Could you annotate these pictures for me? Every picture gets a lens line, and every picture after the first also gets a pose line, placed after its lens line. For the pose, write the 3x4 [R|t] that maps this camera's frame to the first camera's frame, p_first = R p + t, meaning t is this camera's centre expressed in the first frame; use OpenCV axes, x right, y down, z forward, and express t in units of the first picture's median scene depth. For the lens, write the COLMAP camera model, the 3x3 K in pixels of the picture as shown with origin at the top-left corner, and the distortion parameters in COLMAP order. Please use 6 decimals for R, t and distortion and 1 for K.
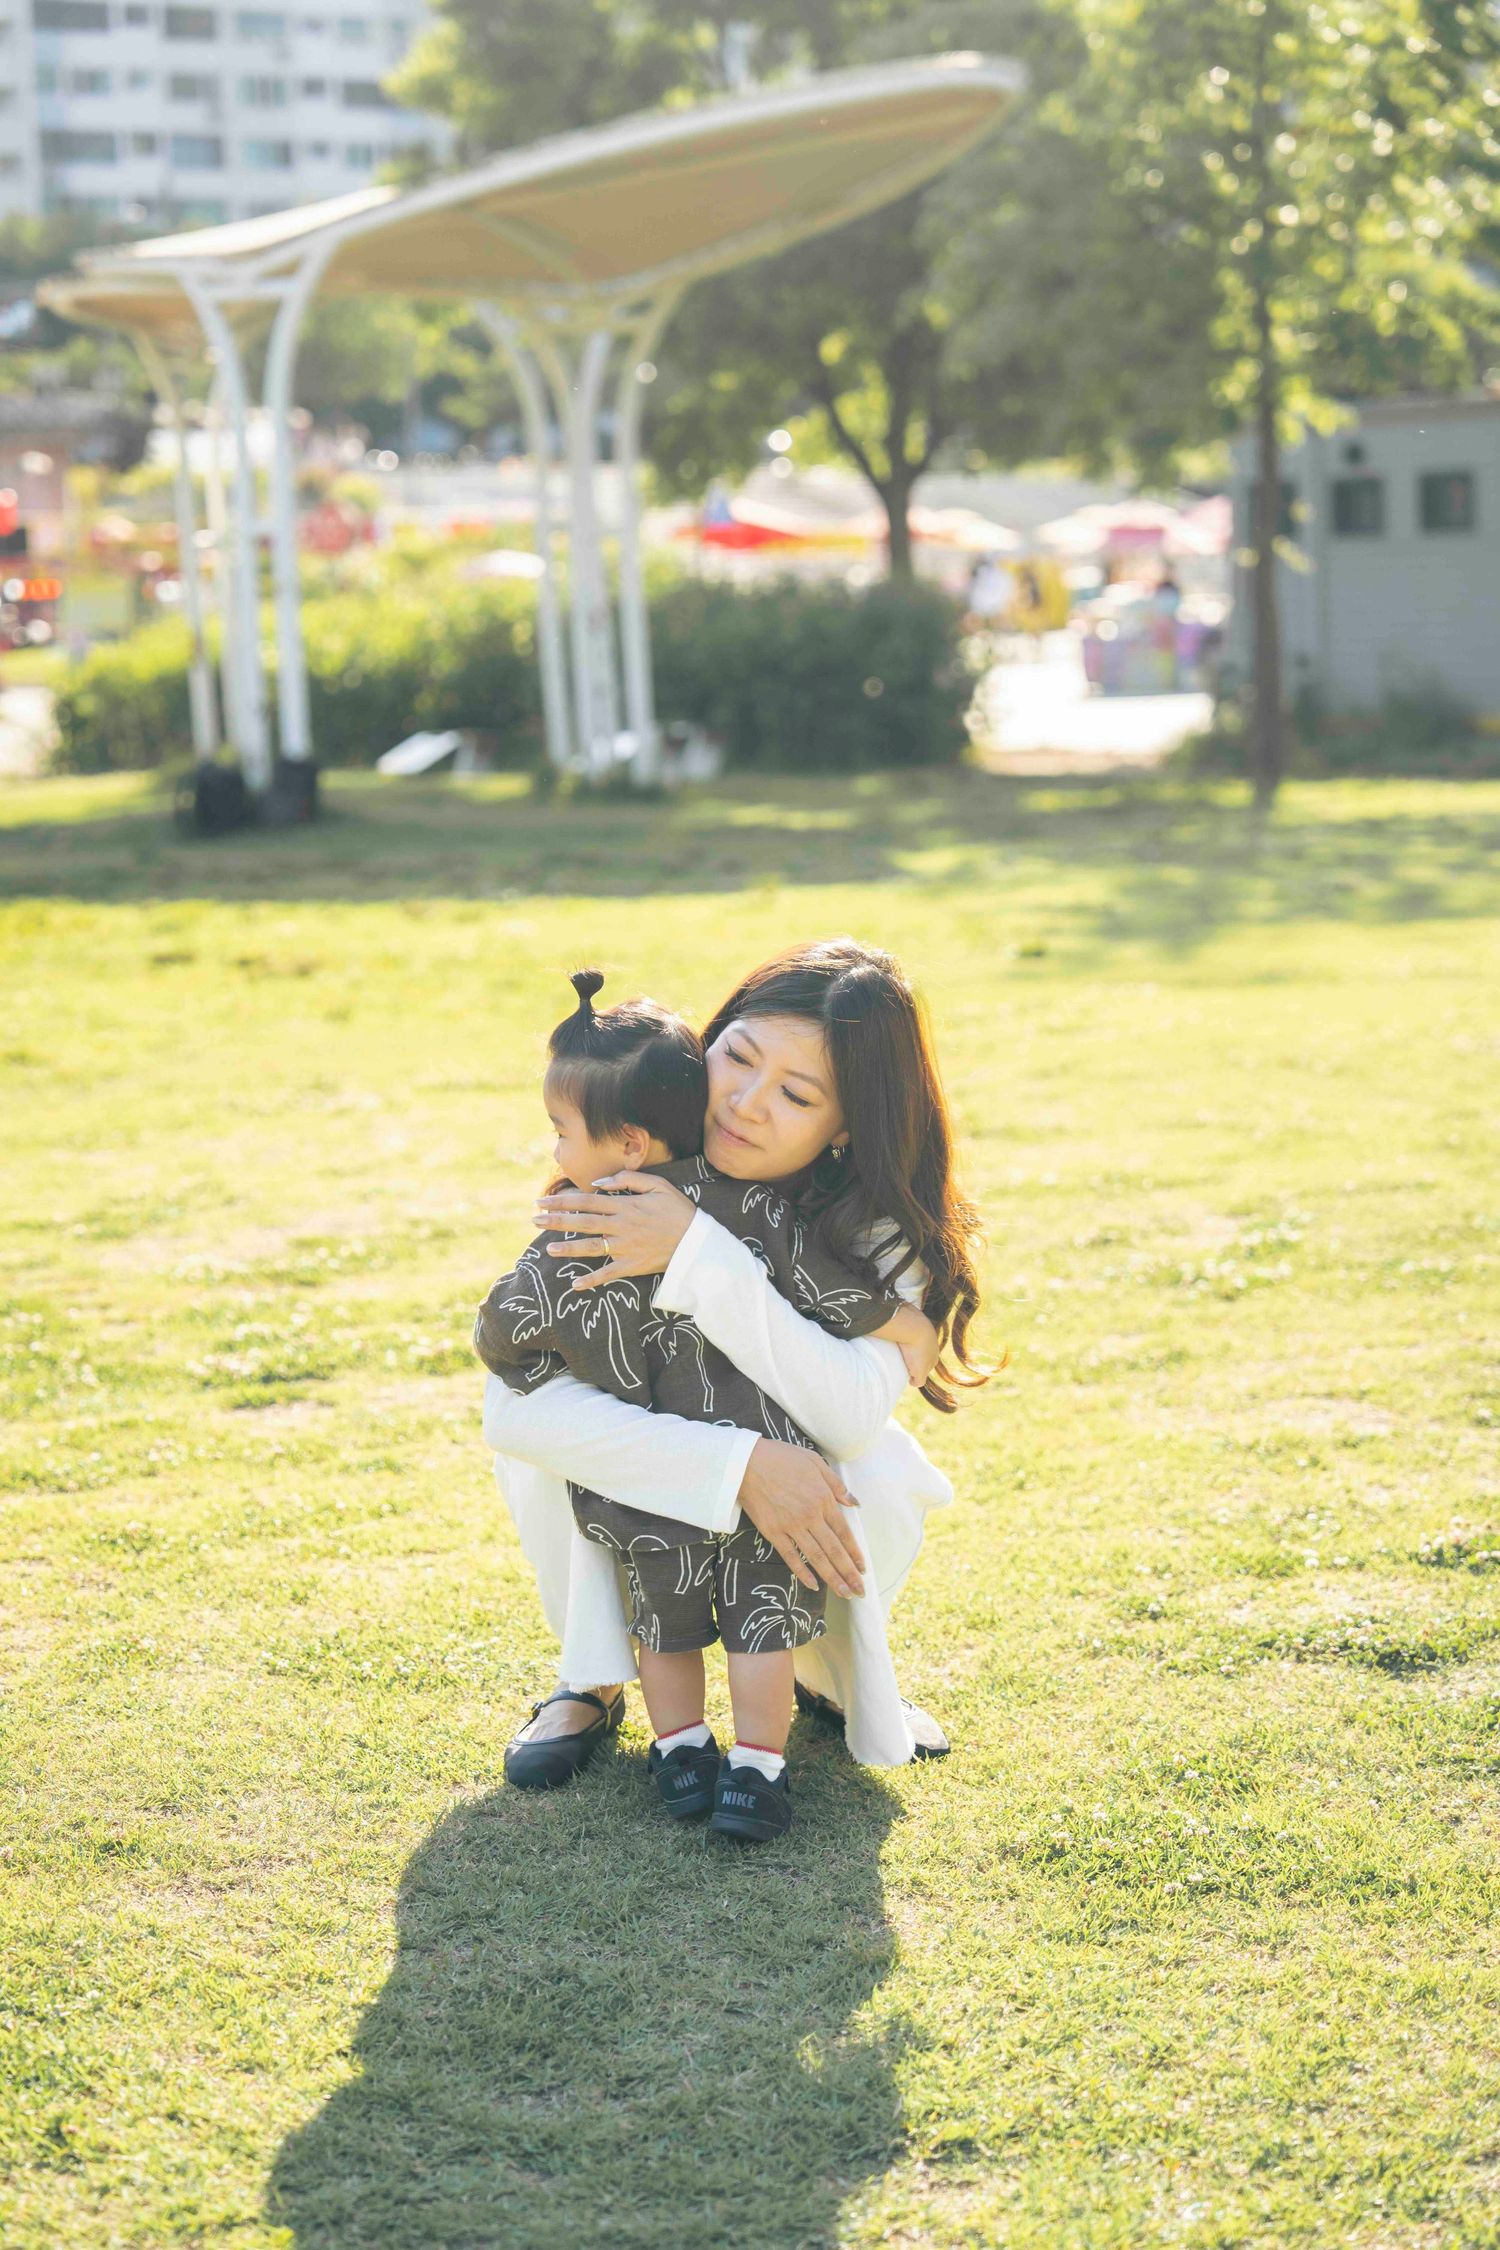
lens RADIAL K [[4458.7, 0, 750.0], [0, 4458.7, 1125.0], [0, 0, 1]] dist [0.025624, -0.004756]
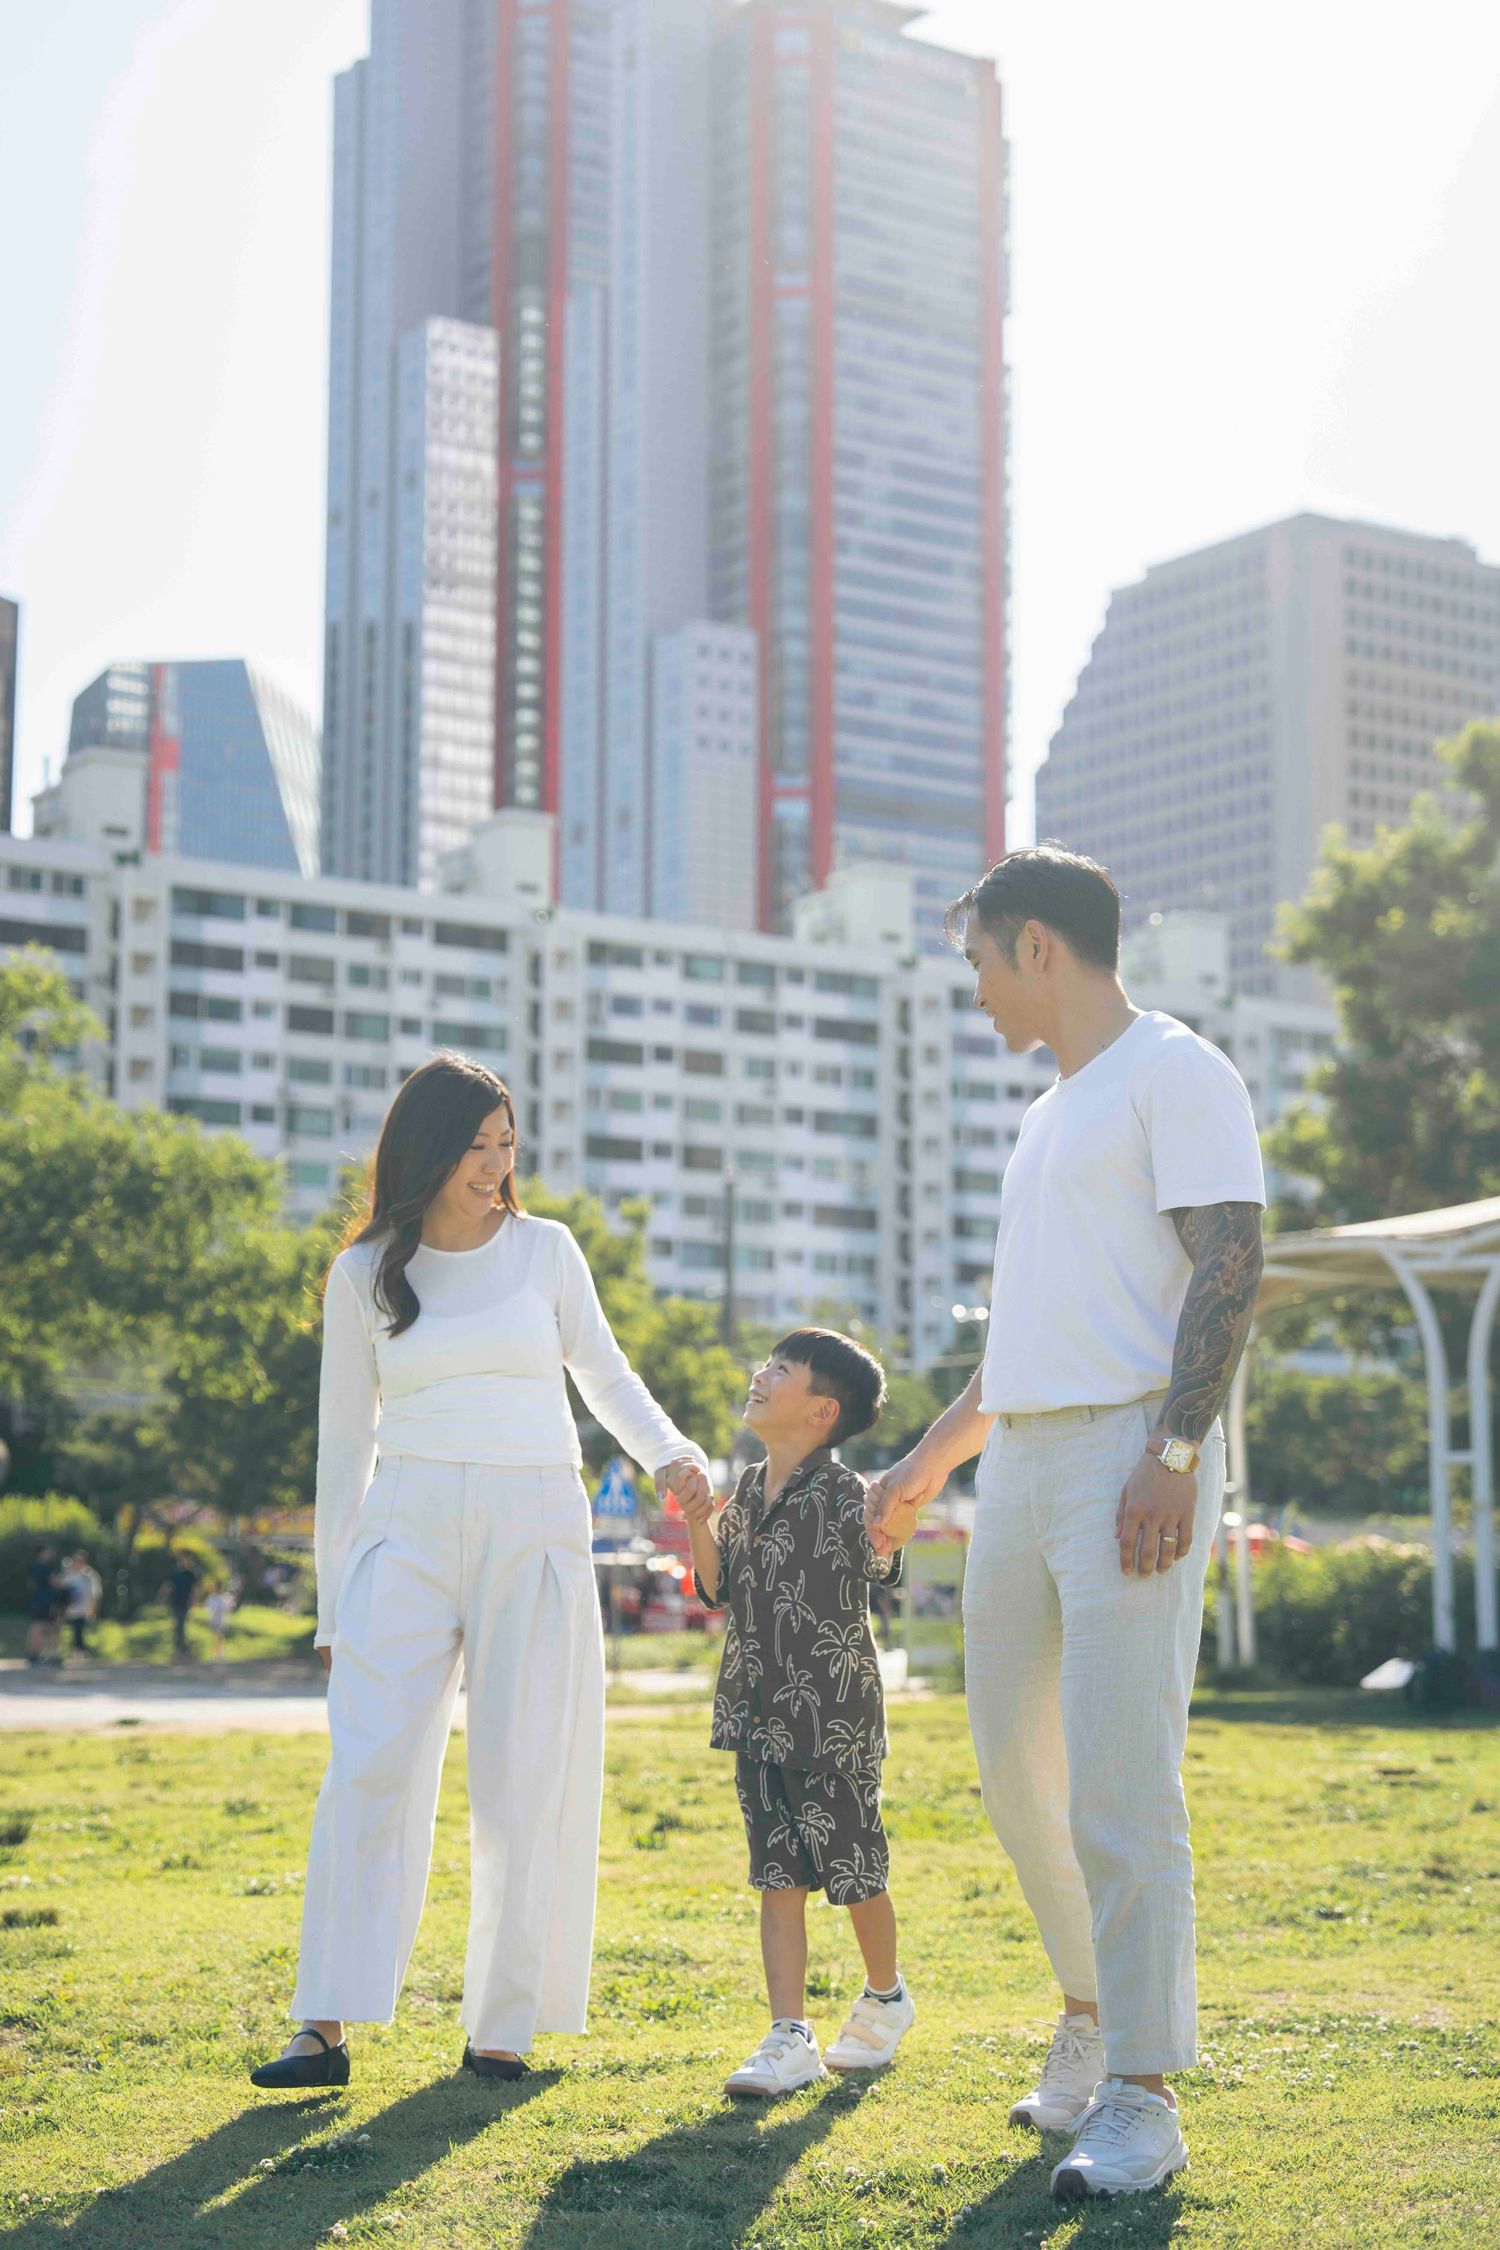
lens RADIAL K [[3557.5, 0, 694.2], [0, 3557.5, 1127.1], [0, 0, 1]] dist [0.035015, -0.029070]
pose [[0.994196, 0.027017, -0.104133, -0.134446], [-0.052463, 0.966811, -0.250050, 0.019577], [0.093922, 0.254062, 0.962617, 0.019975]]
